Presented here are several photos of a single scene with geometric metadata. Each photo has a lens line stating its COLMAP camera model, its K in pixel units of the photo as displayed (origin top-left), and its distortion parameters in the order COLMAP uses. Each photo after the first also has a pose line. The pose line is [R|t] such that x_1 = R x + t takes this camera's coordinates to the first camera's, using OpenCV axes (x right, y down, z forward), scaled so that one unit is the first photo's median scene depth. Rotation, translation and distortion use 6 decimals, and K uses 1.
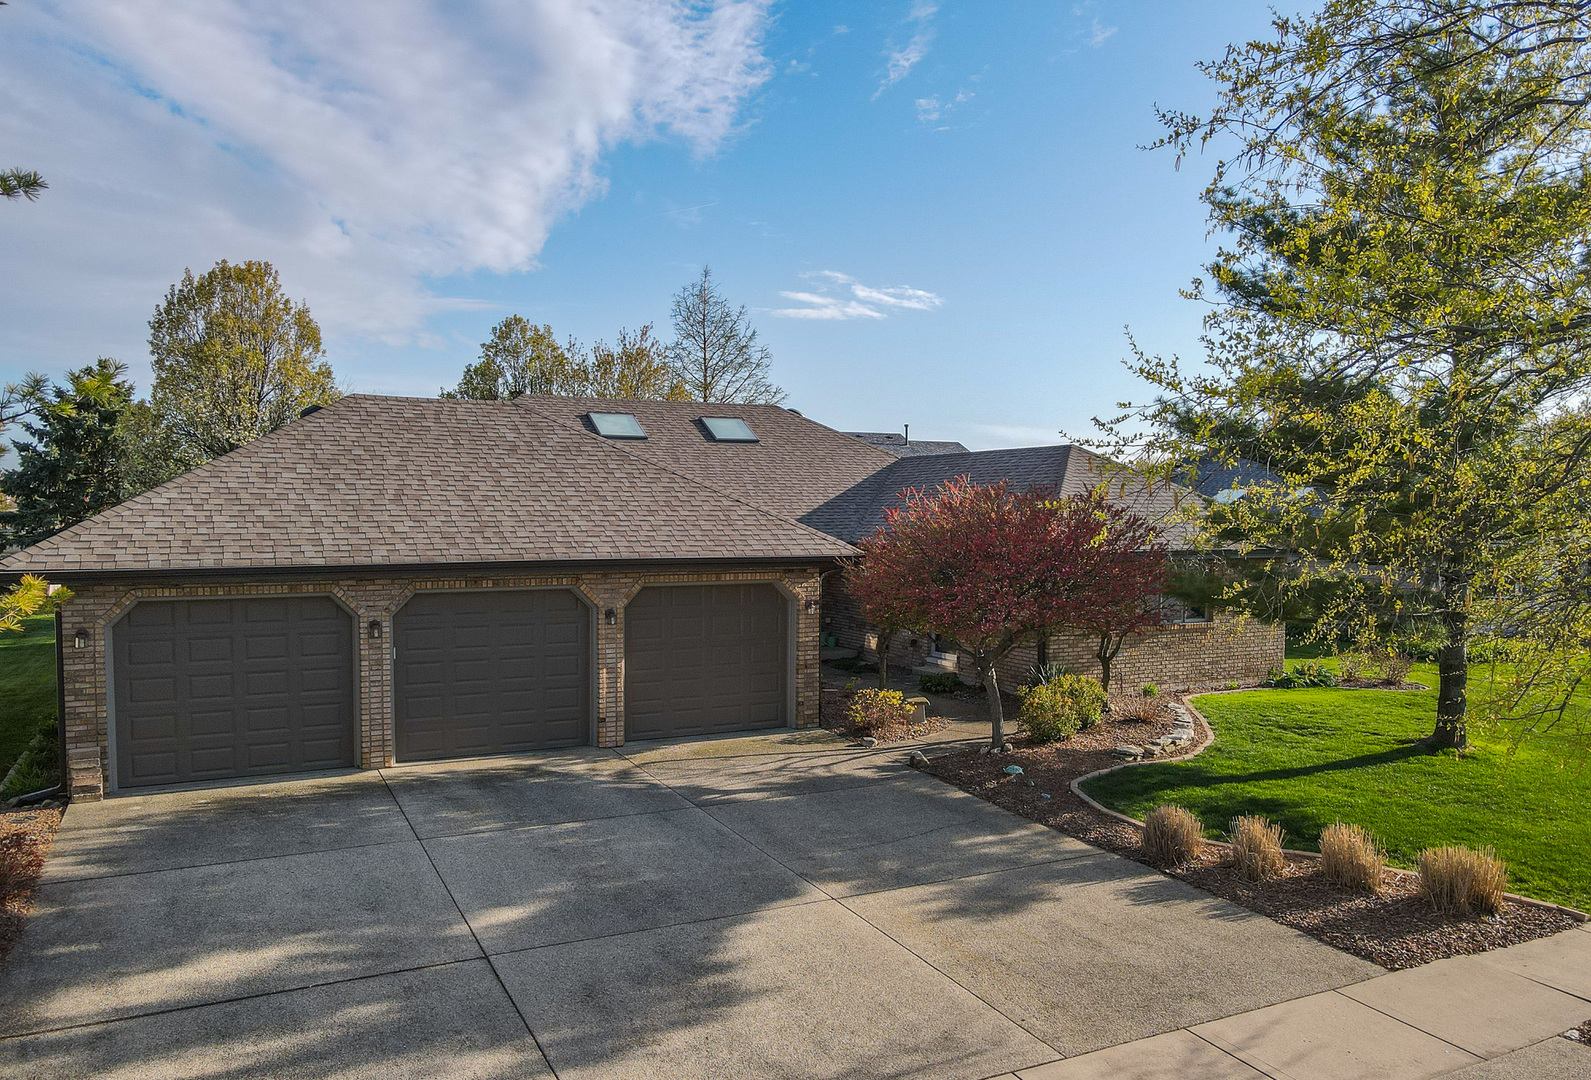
lens RADIAL K [[1162.0, 0, 795.5], [0, 1162.0, 540.0], [0, 0, 1]] dist [0.057786, 0.001306]
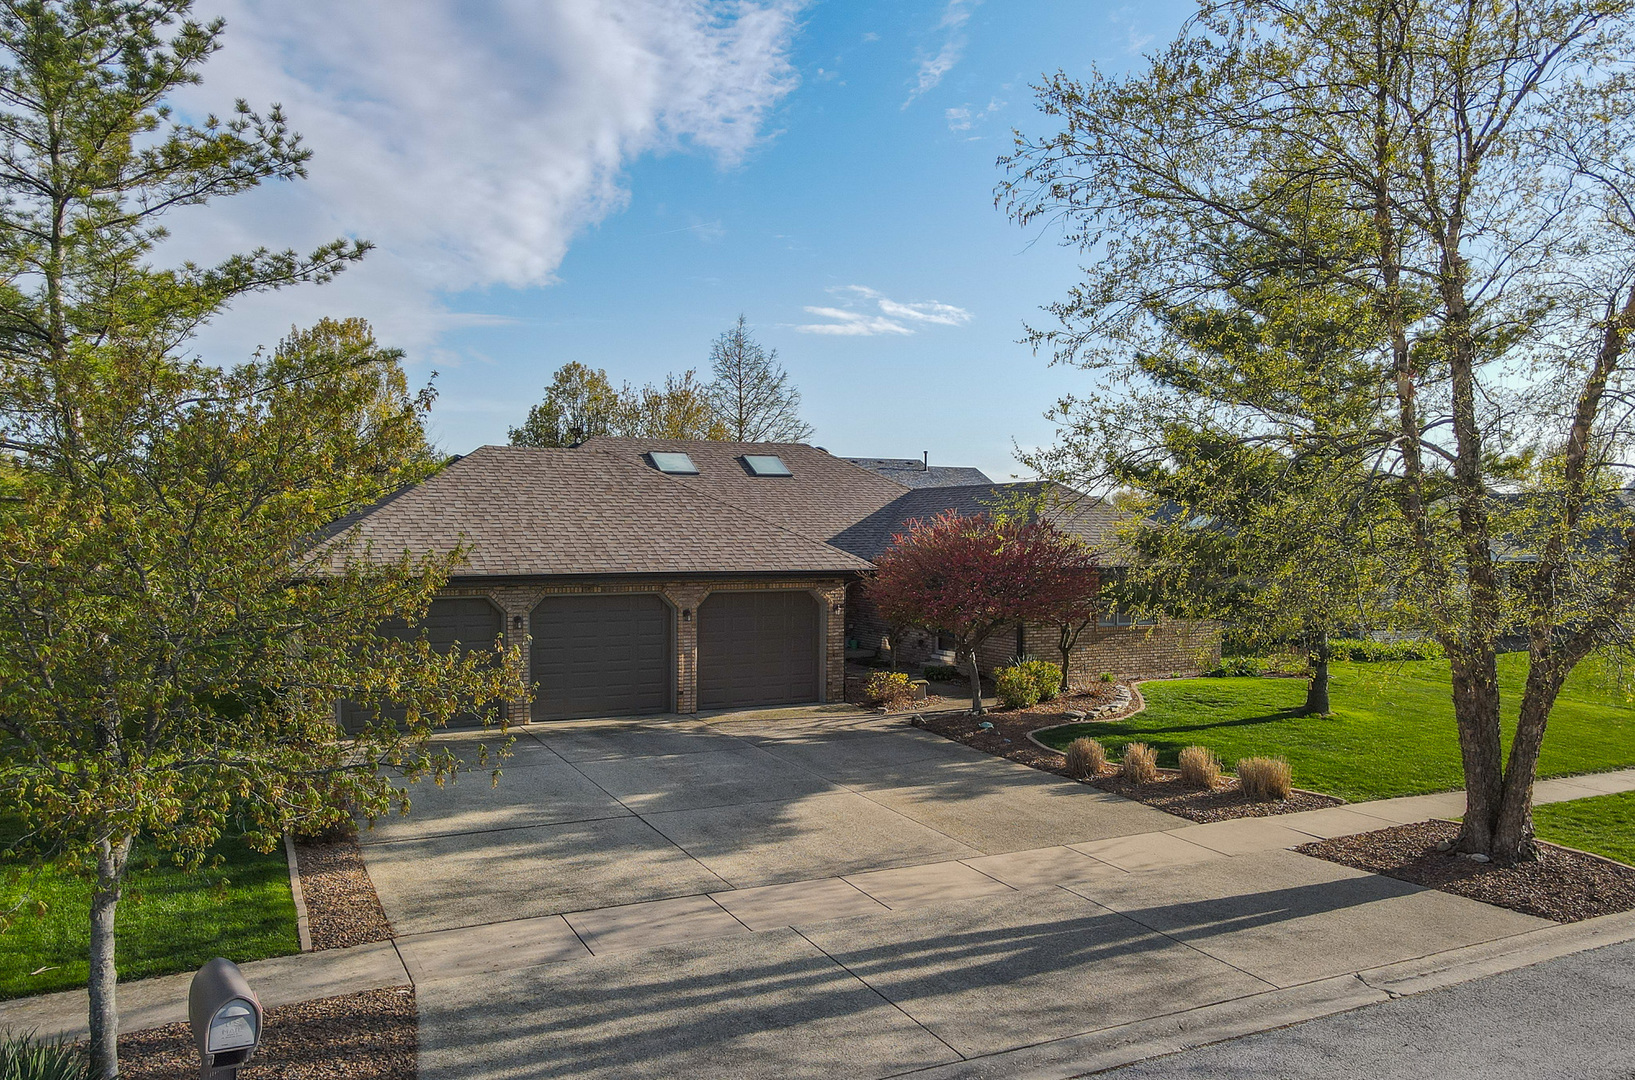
lens RADIAL K [[1188.5, 0, 817.5], [0, 1188.5, 540.0], [0, 0, 1]] dist [-0.000093, -0.000121]
pose [[1.000000, -0.000268, -0.000496, -0.008923], [0.000259, 0.999821, -0.018892, 0.005577], [0.000501, 0.018892, 0.999821, -0.345405]]
